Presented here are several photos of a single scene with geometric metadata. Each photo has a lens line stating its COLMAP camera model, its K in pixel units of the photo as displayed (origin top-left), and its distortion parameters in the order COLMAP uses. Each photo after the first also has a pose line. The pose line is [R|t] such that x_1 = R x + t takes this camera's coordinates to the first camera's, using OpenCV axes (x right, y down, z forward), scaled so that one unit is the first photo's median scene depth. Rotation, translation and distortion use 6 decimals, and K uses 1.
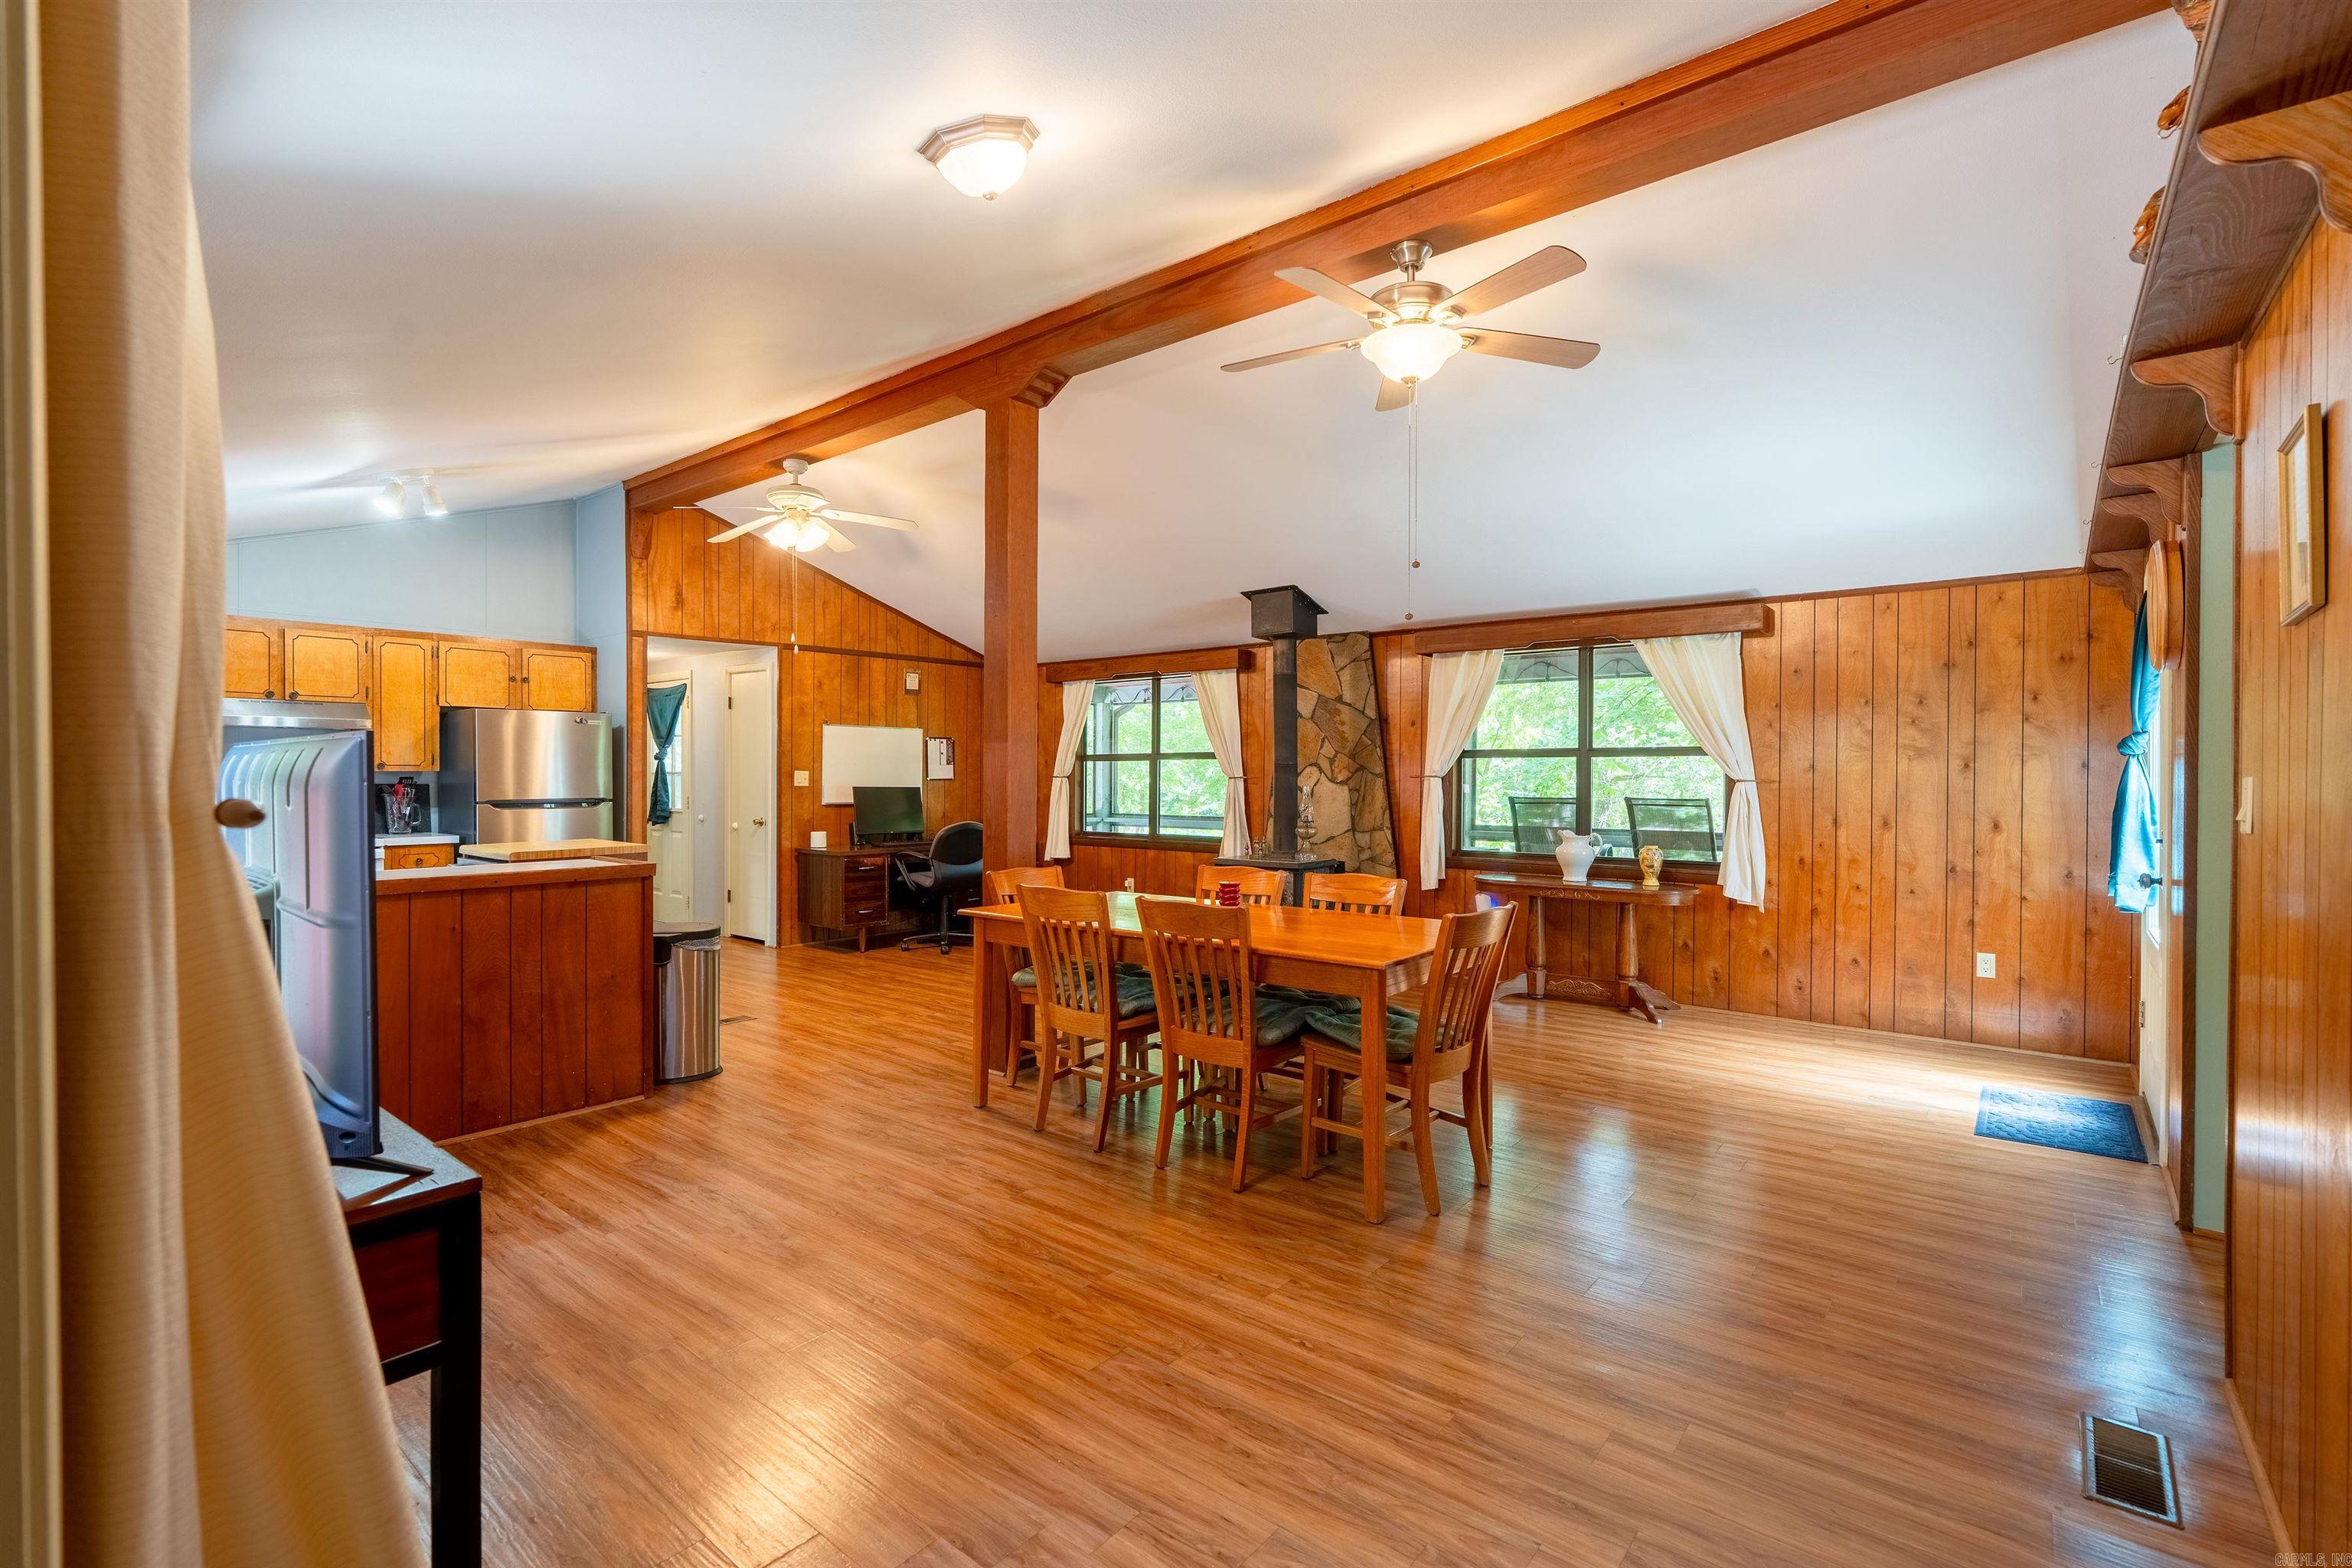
lens RADIAL K [[1048.7, 0, 1167.8], [0, 1048.7, 777.7], [0, 0, 1]] dist [-0.000428, -0.000182]
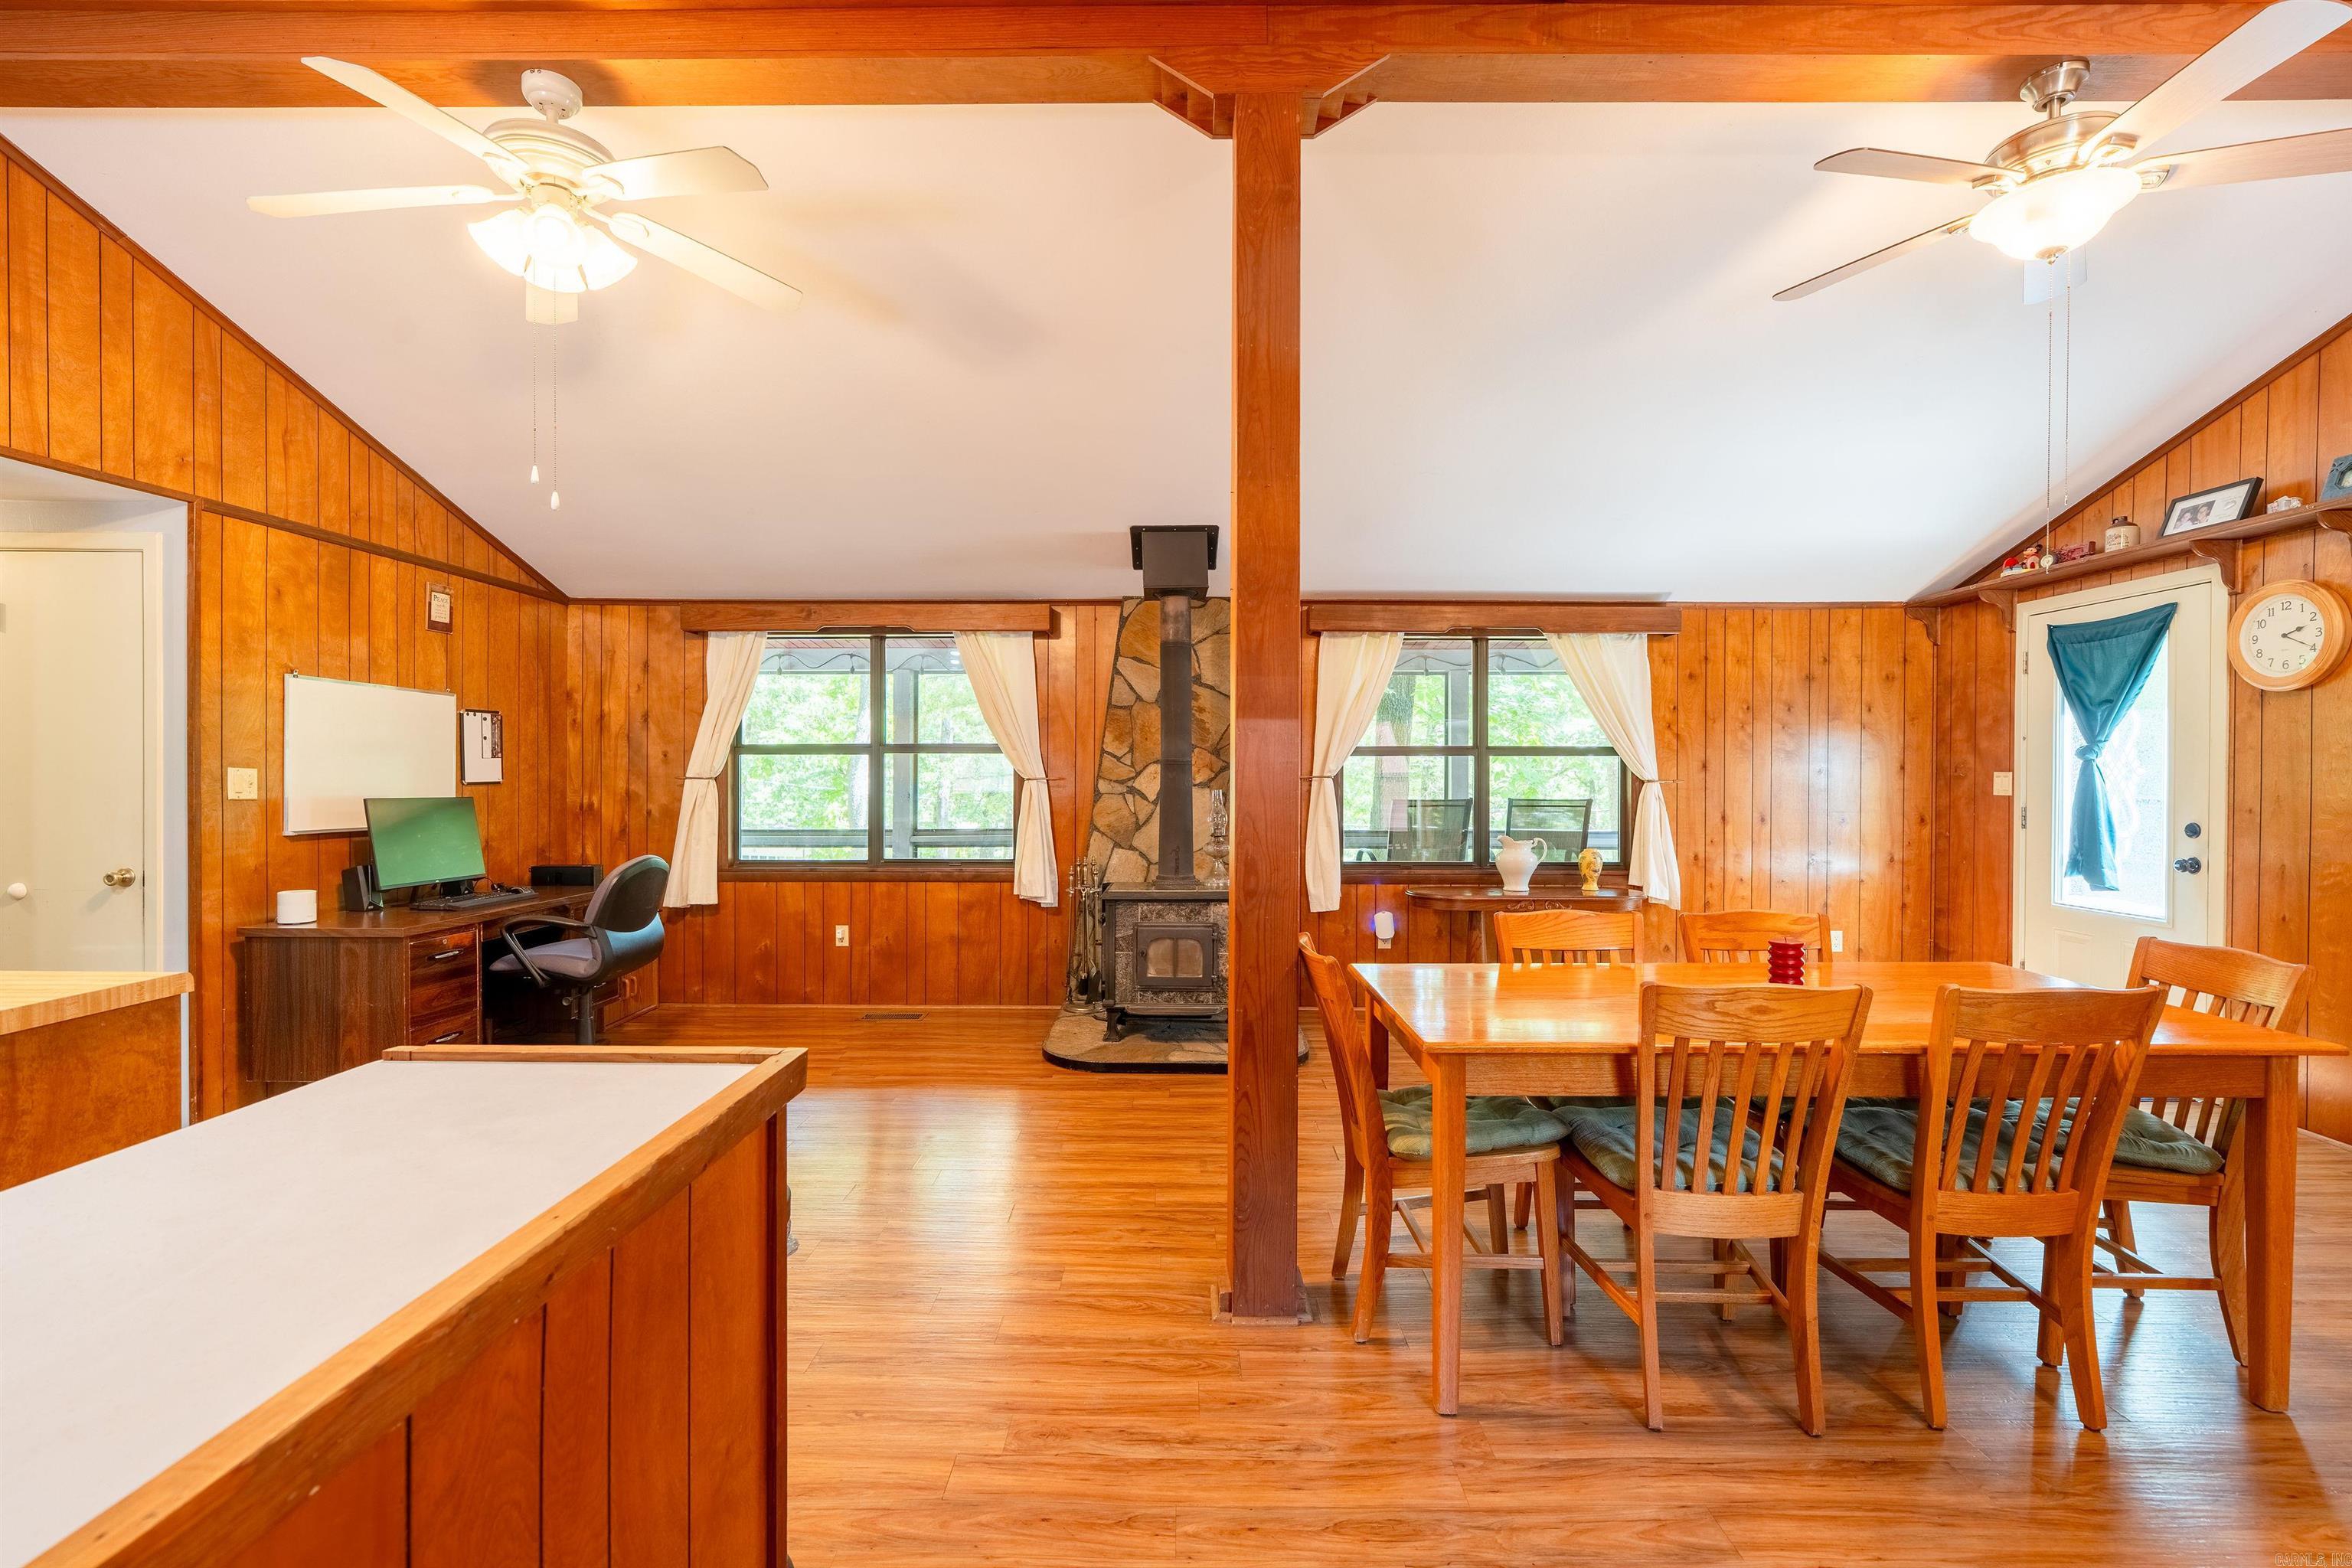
lens RADIAL K [[1048.7, 0, 1173.5], [0, 1048.7, 781.9], [0, 0, 1]] dist [-0.000428, -0.000182]
pose [[0.780347, -0.004891, 0.625328, -0.320737], [0.001719, 0.999982, 0.005676, -0.001915], [-0.625345, -0.003354, 0.780342, 0.355822]]
